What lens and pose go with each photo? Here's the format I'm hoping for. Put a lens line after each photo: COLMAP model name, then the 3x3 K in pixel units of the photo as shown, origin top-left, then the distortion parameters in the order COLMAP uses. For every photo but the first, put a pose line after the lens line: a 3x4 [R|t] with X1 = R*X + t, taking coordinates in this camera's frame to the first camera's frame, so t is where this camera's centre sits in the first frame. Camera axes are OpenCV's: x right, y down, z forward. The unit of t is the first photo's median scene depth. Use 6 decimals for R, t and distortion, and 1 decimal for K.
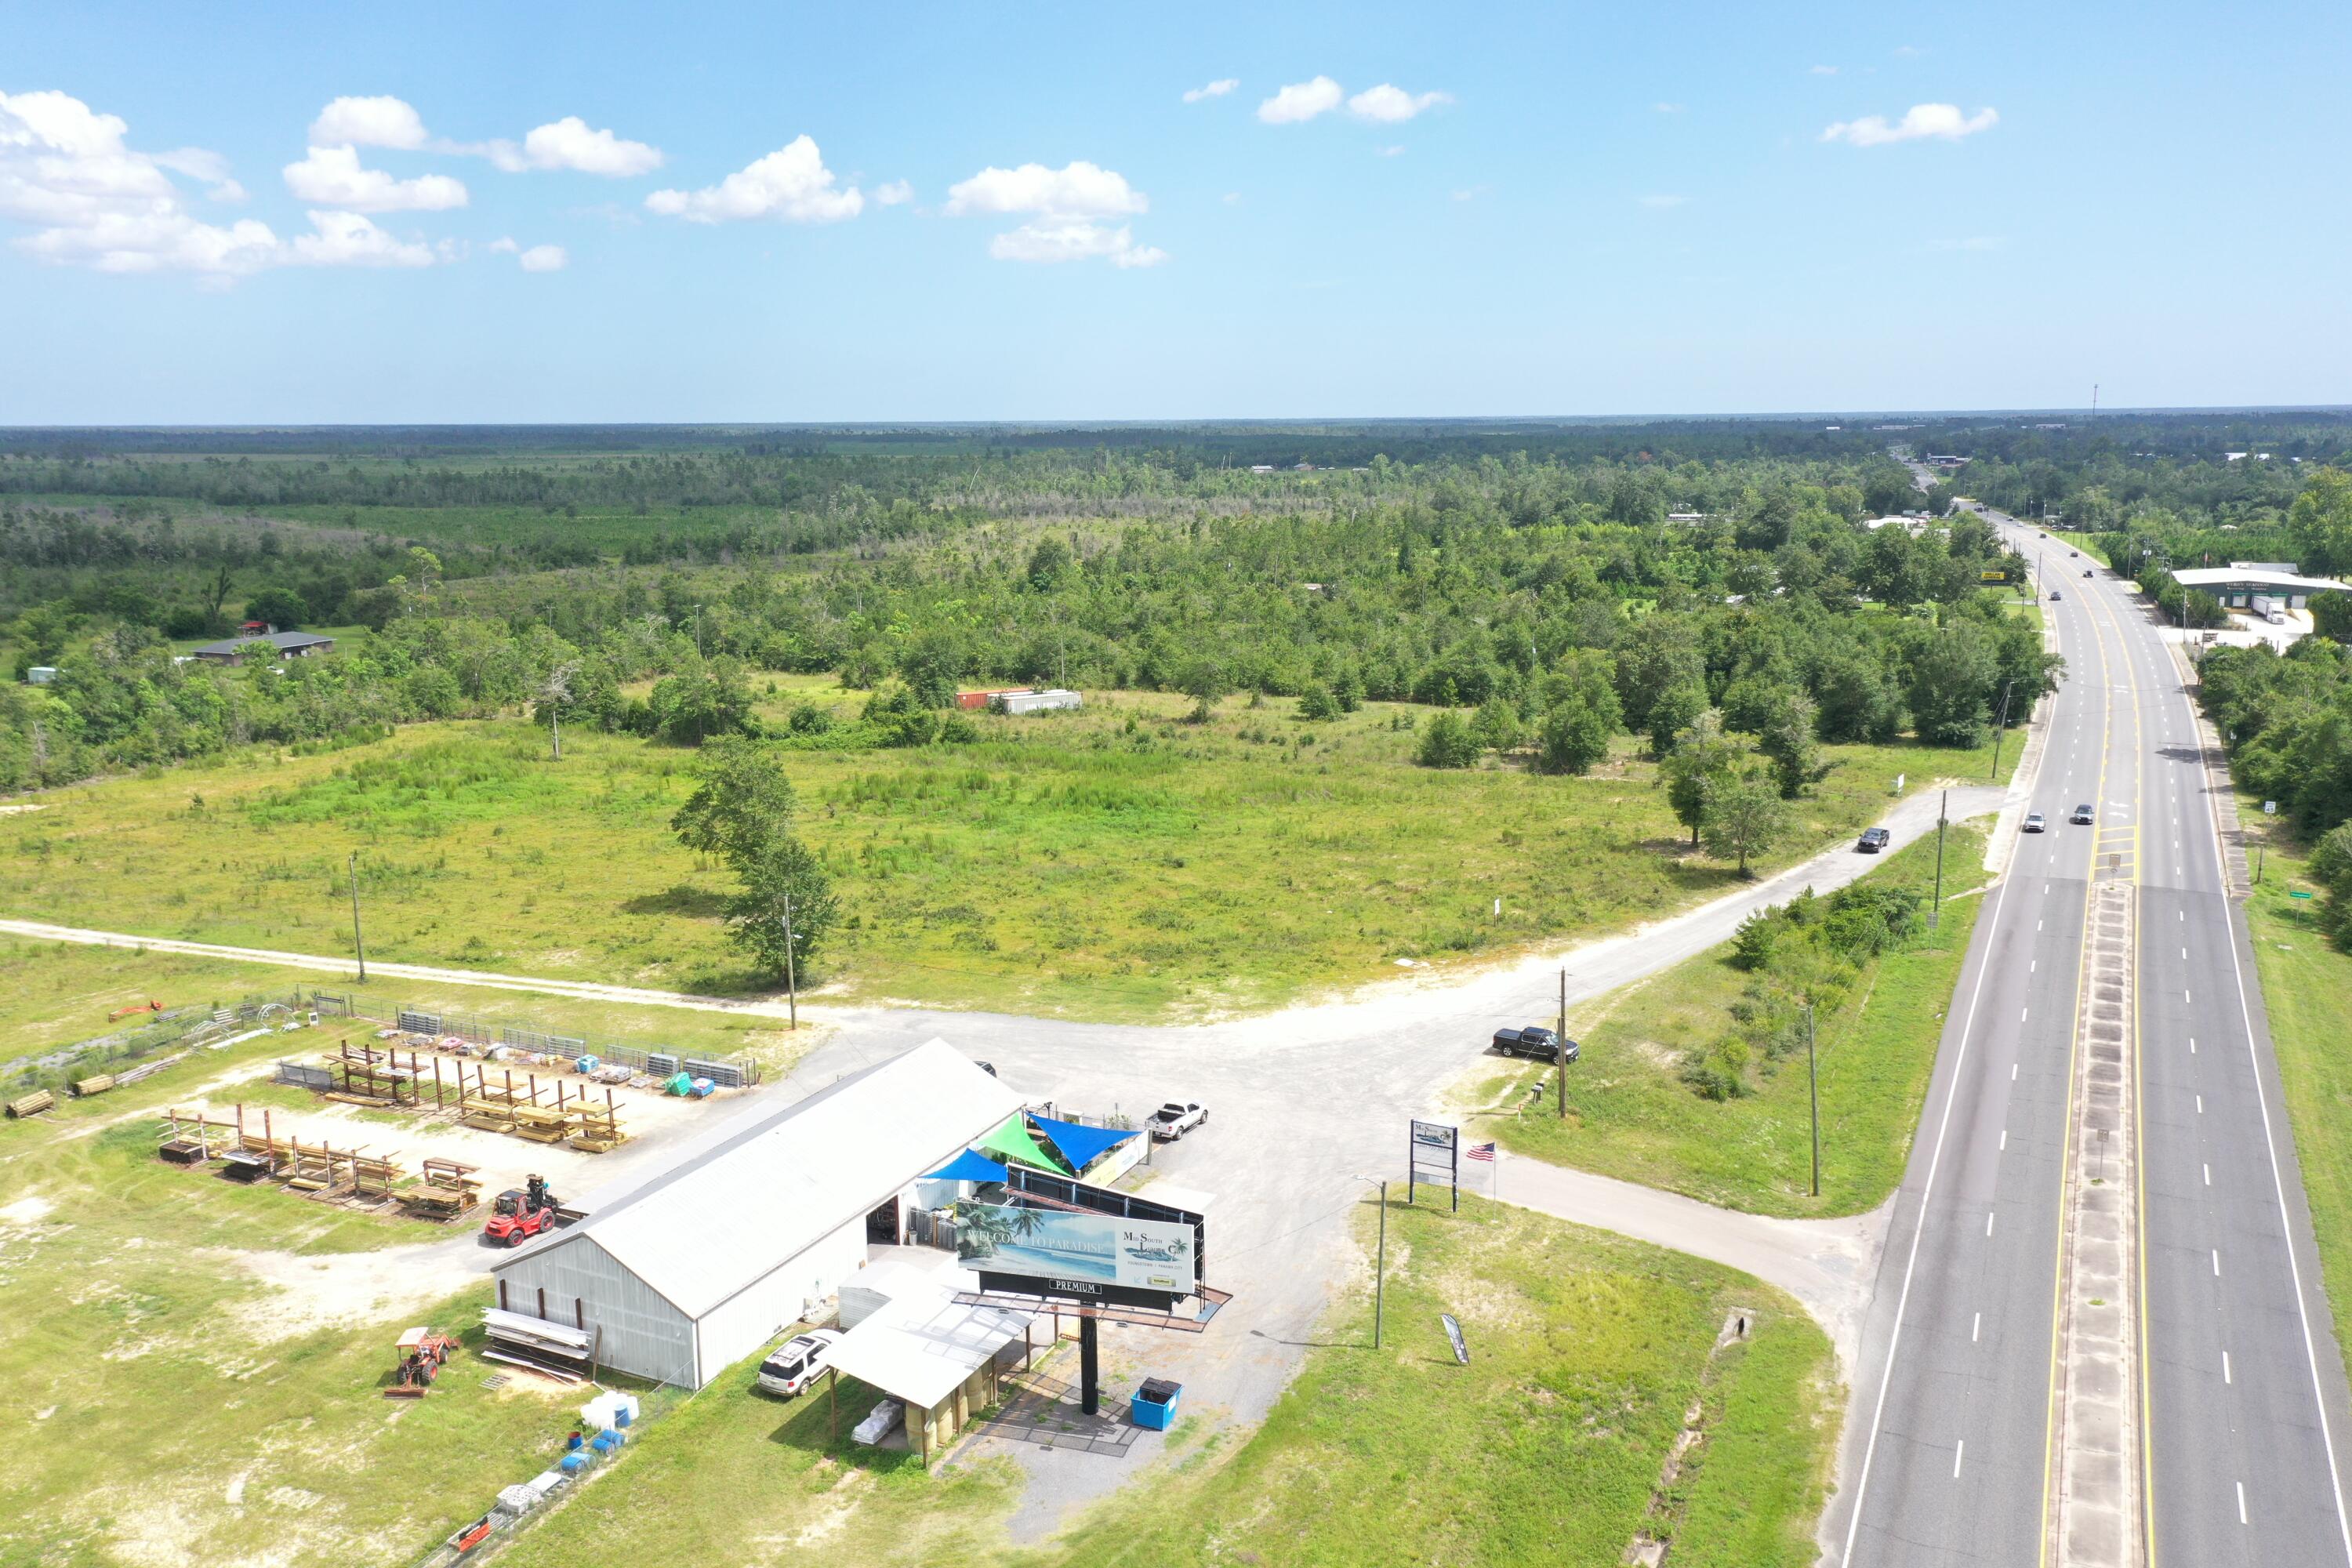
lens RADIAL K [[1830.8, 0, 1176.0], [0, 1830.8, 784.0], [0, 0, 1]] dist [0.017368, 0.000892]
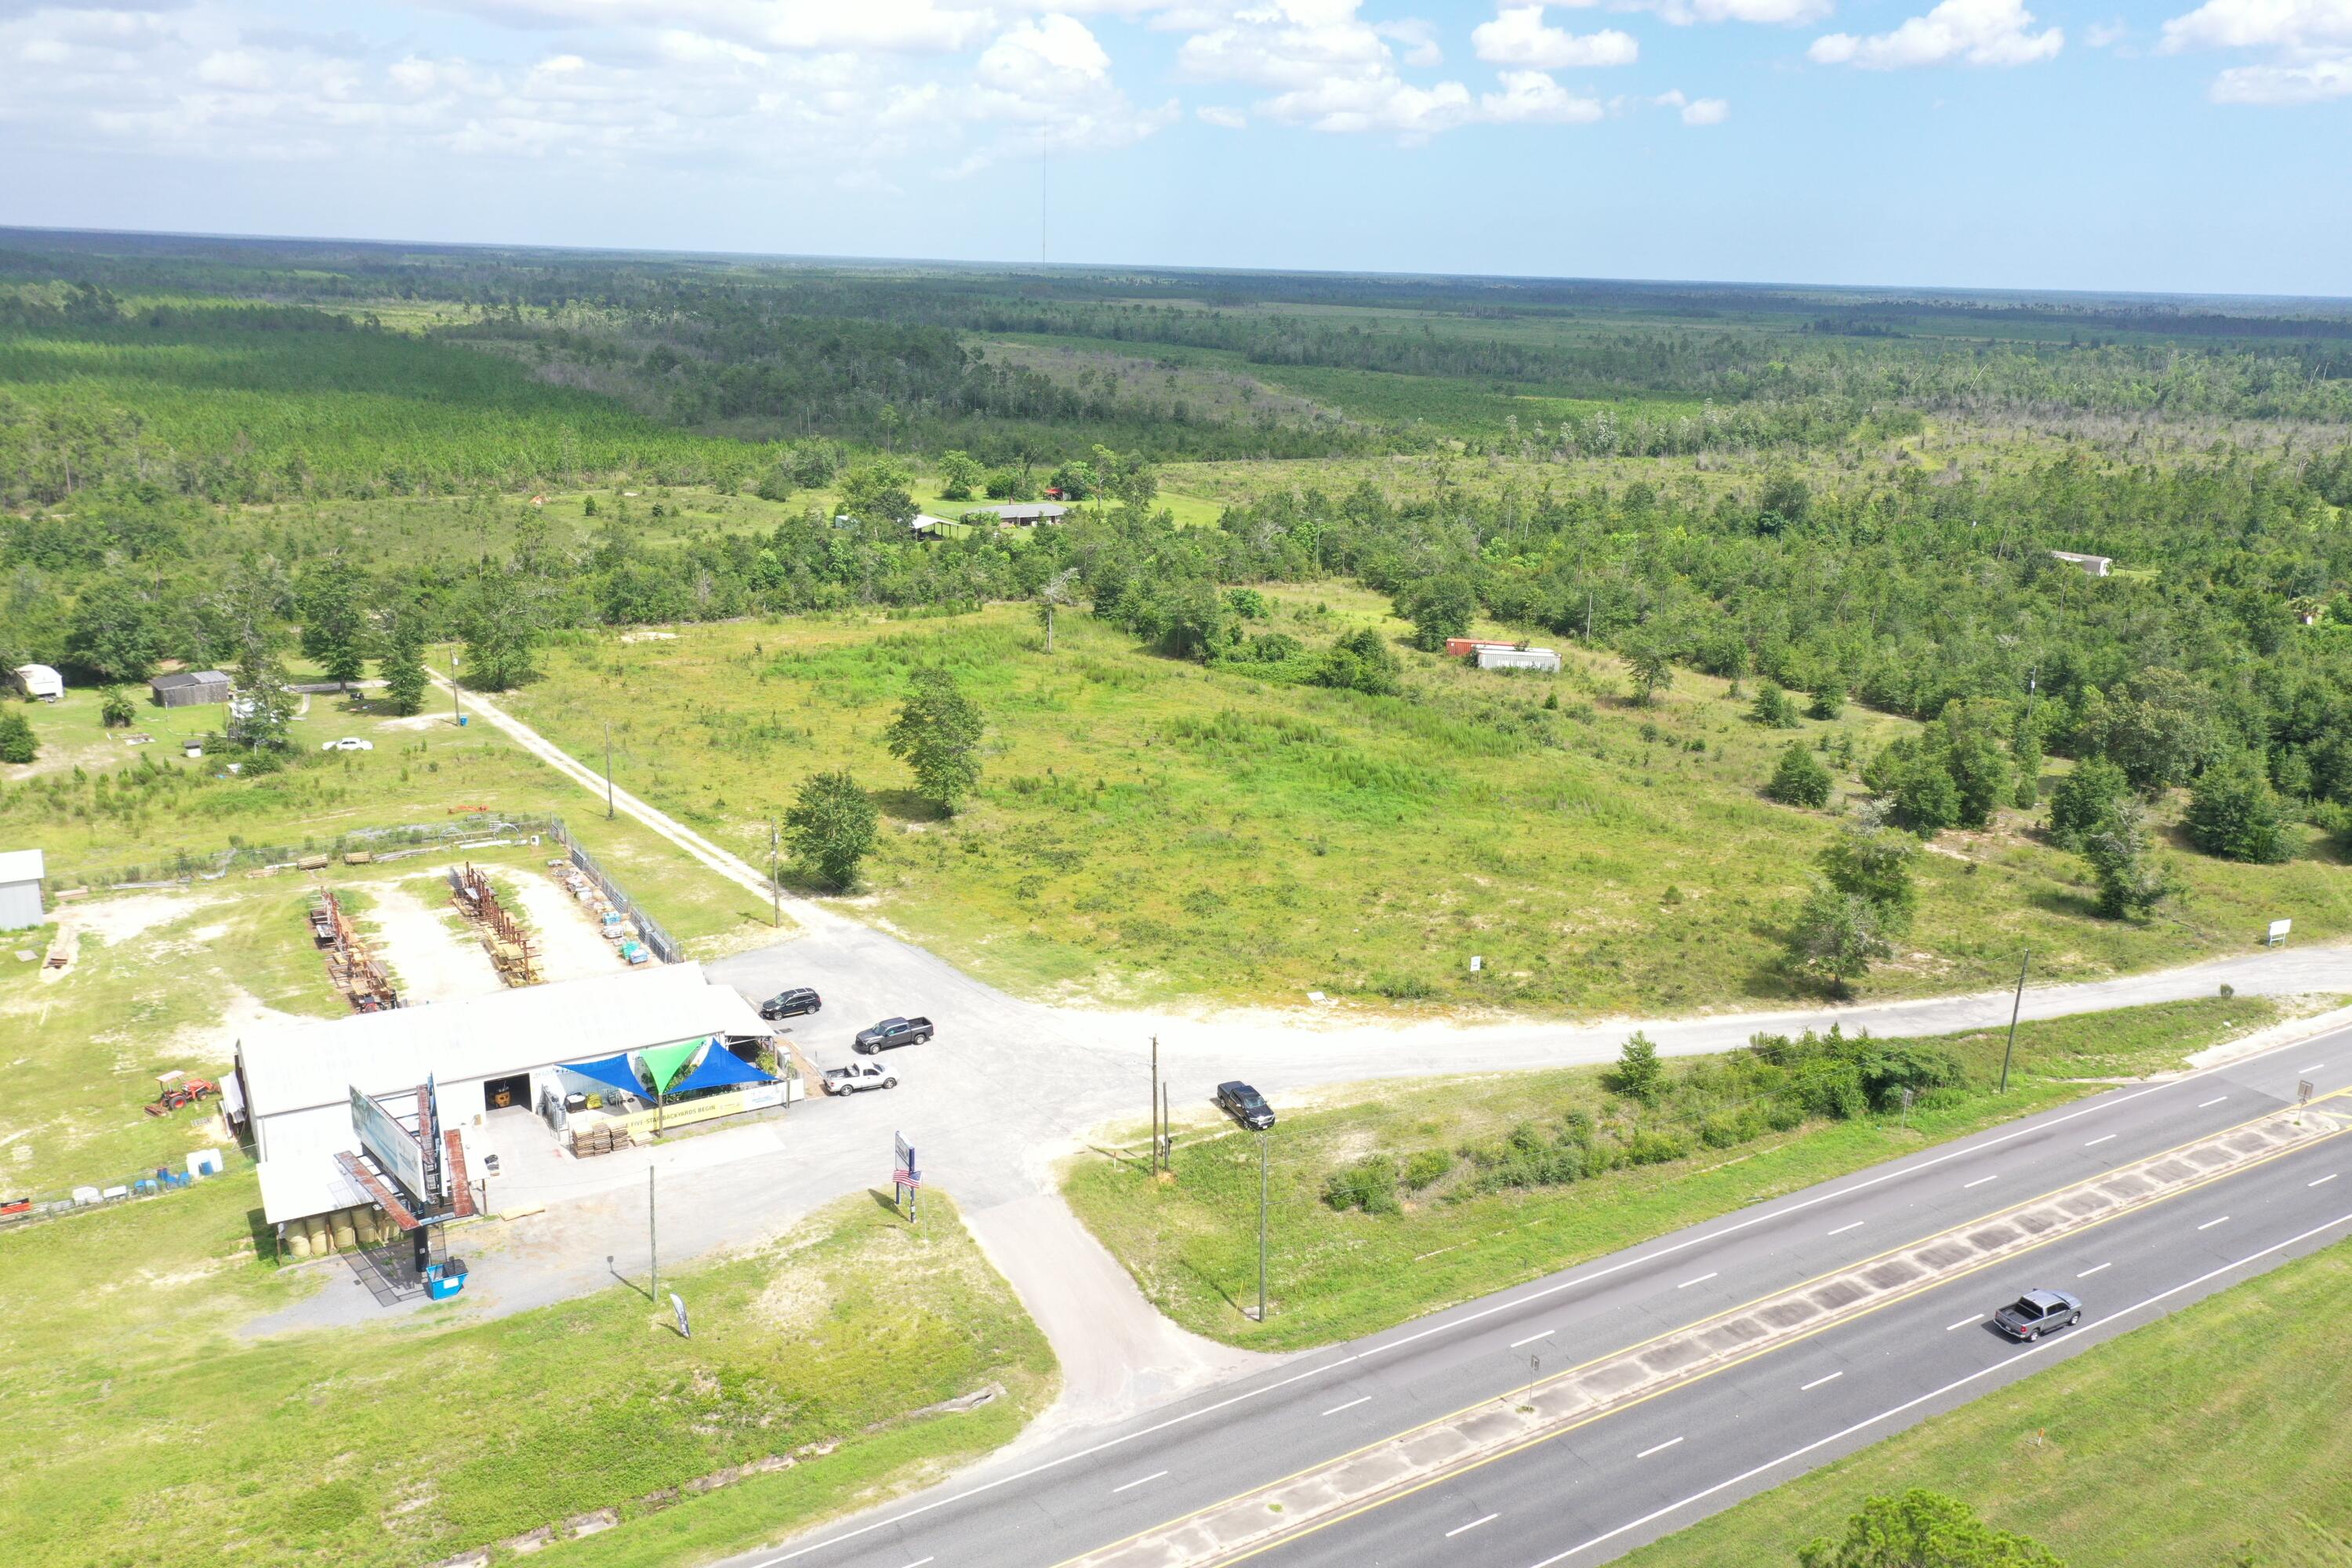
lens RADIAL K [[1820.4, 0, 1176.0], [0, 1820.4, 784.0], [0, 0, 1]] dist [0.010016, 0.005091]
pose [[0.835888, 0.179472, -0.518730, 0.681454], [-0.140556, 0.983513, 0.113785, -0.147255], [0.530599, -0.022201, 0.847332, 0.134799]]
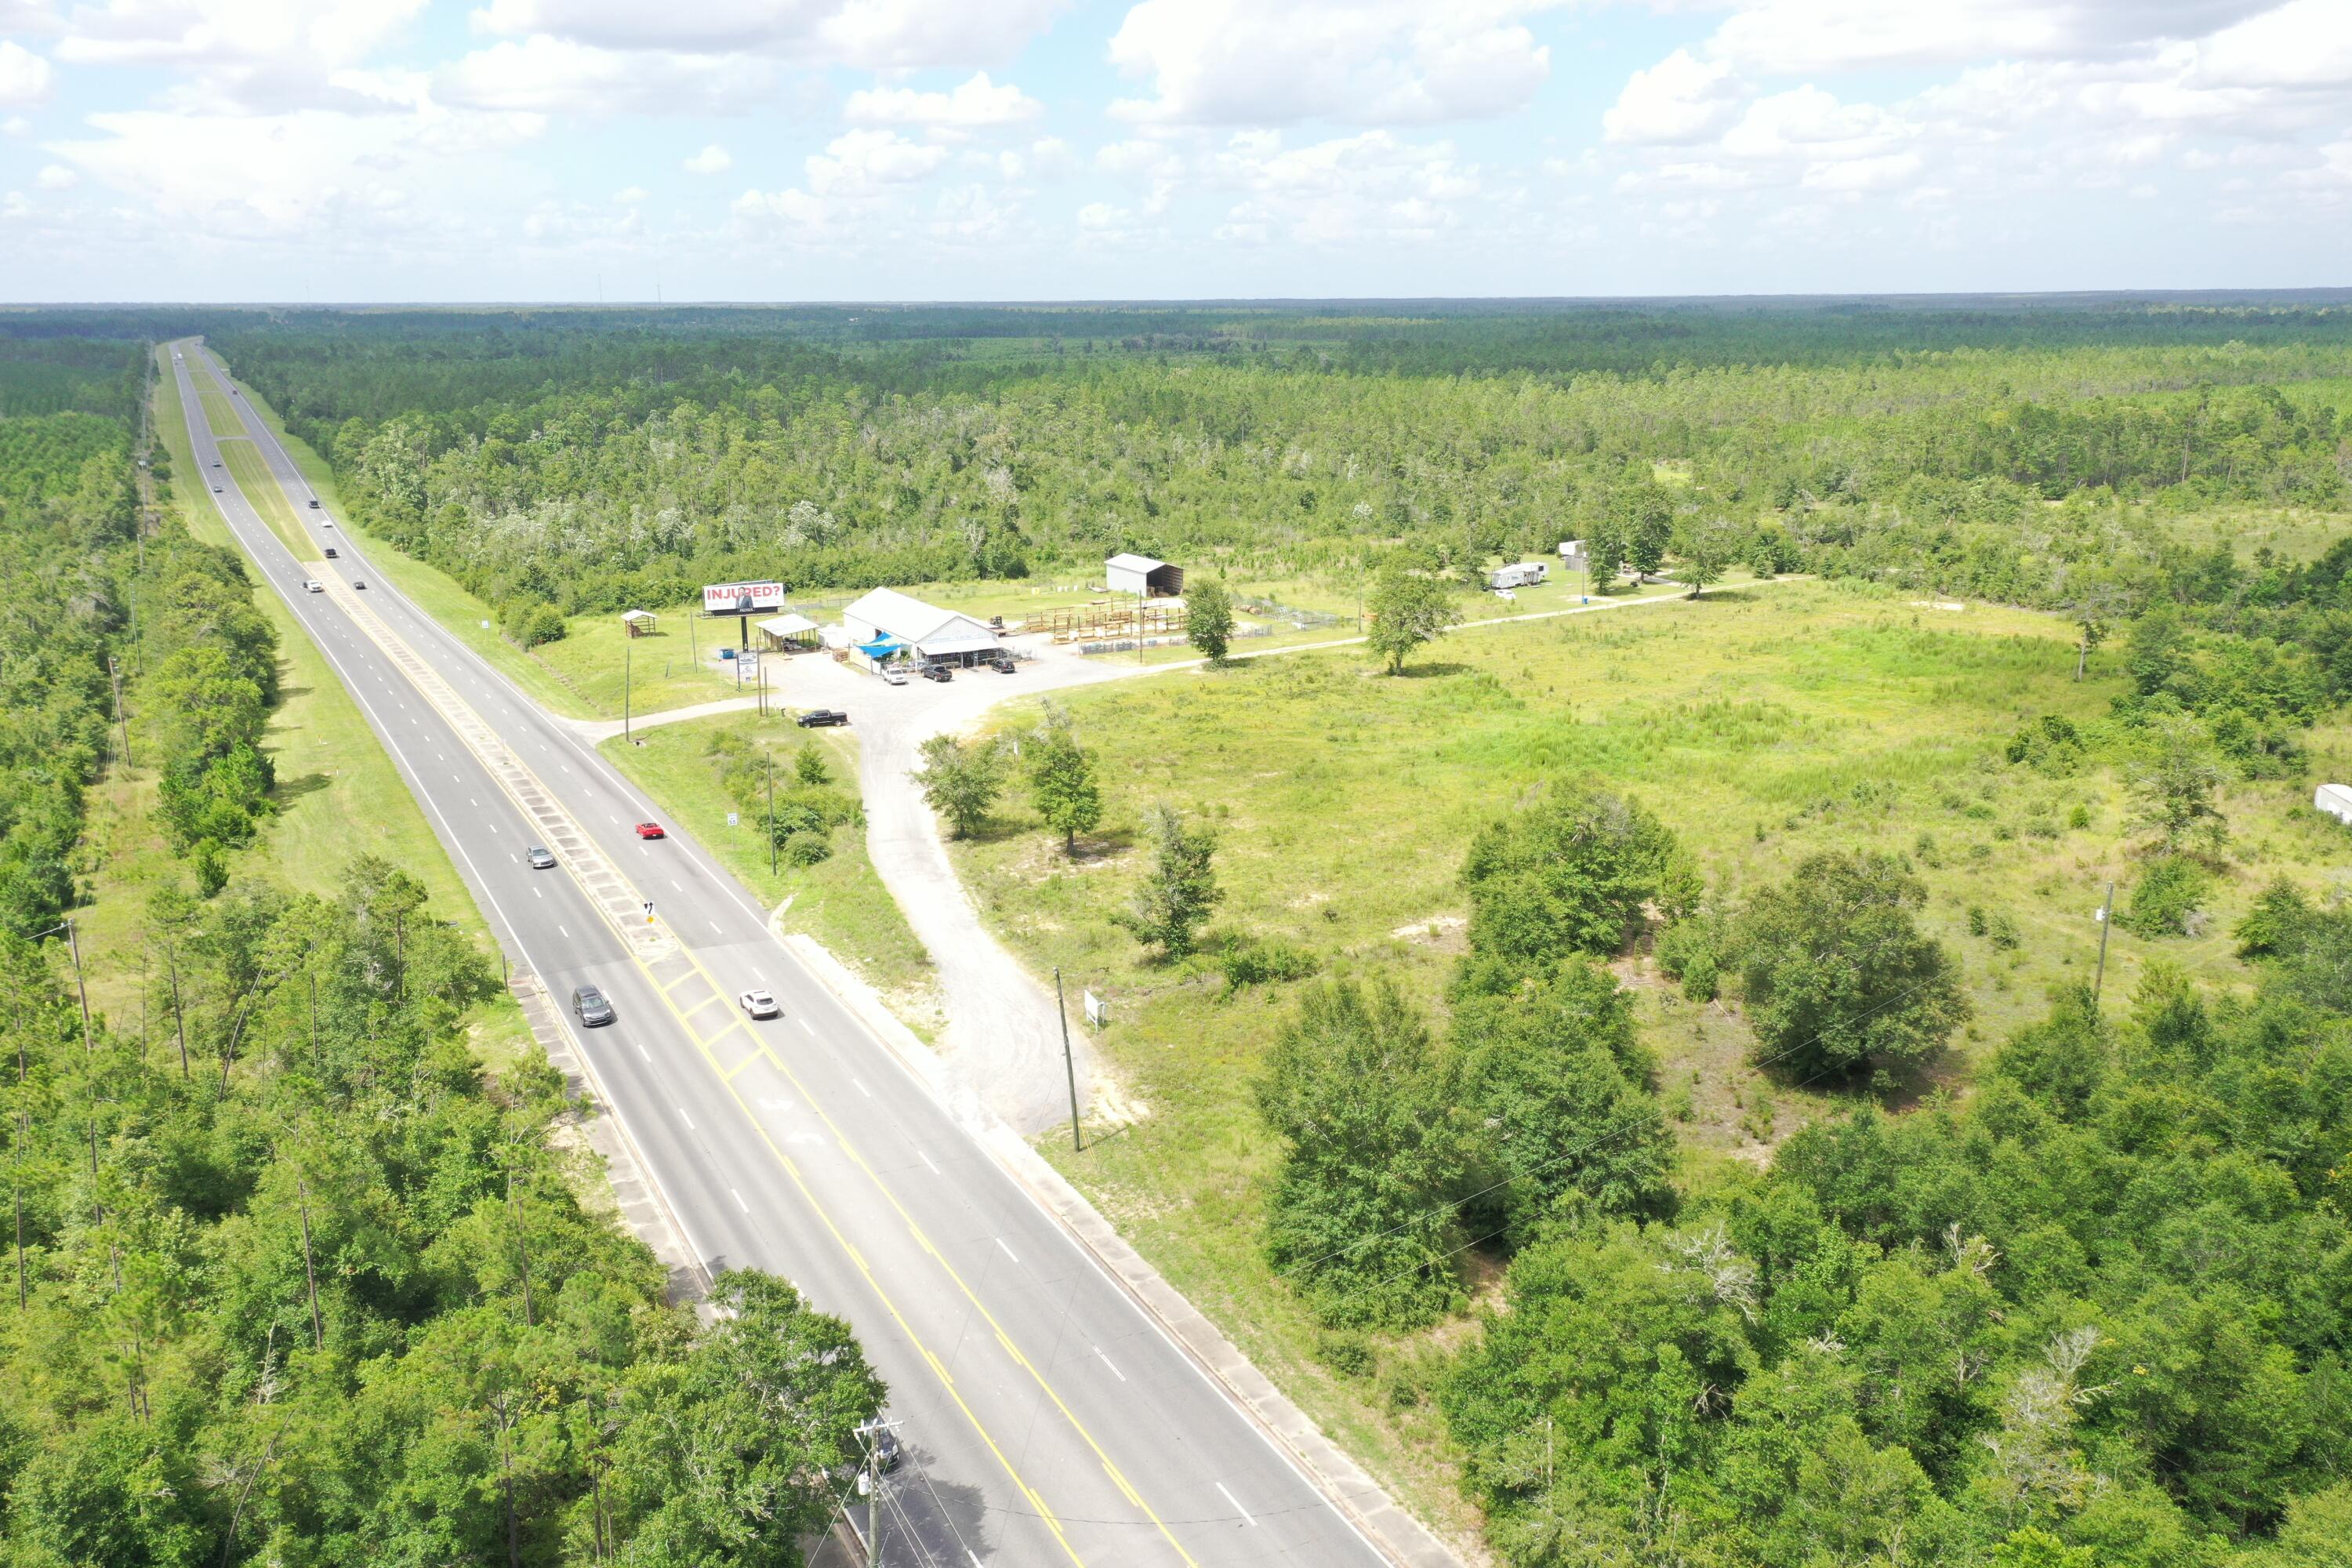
lens RADIAL K [[1813.4, 0, 1176.0], [0, 1813.4, 784.0], [0, 0, 1]] dist [0.013194, -0.001376]
pose [[-0.579373, 0.215888, -0.785951, 1.402467], [-0.137773, 0.924468, 0.355497, -0.469994], [0.803334, 0.314248, -0.505868, 2.219719]]
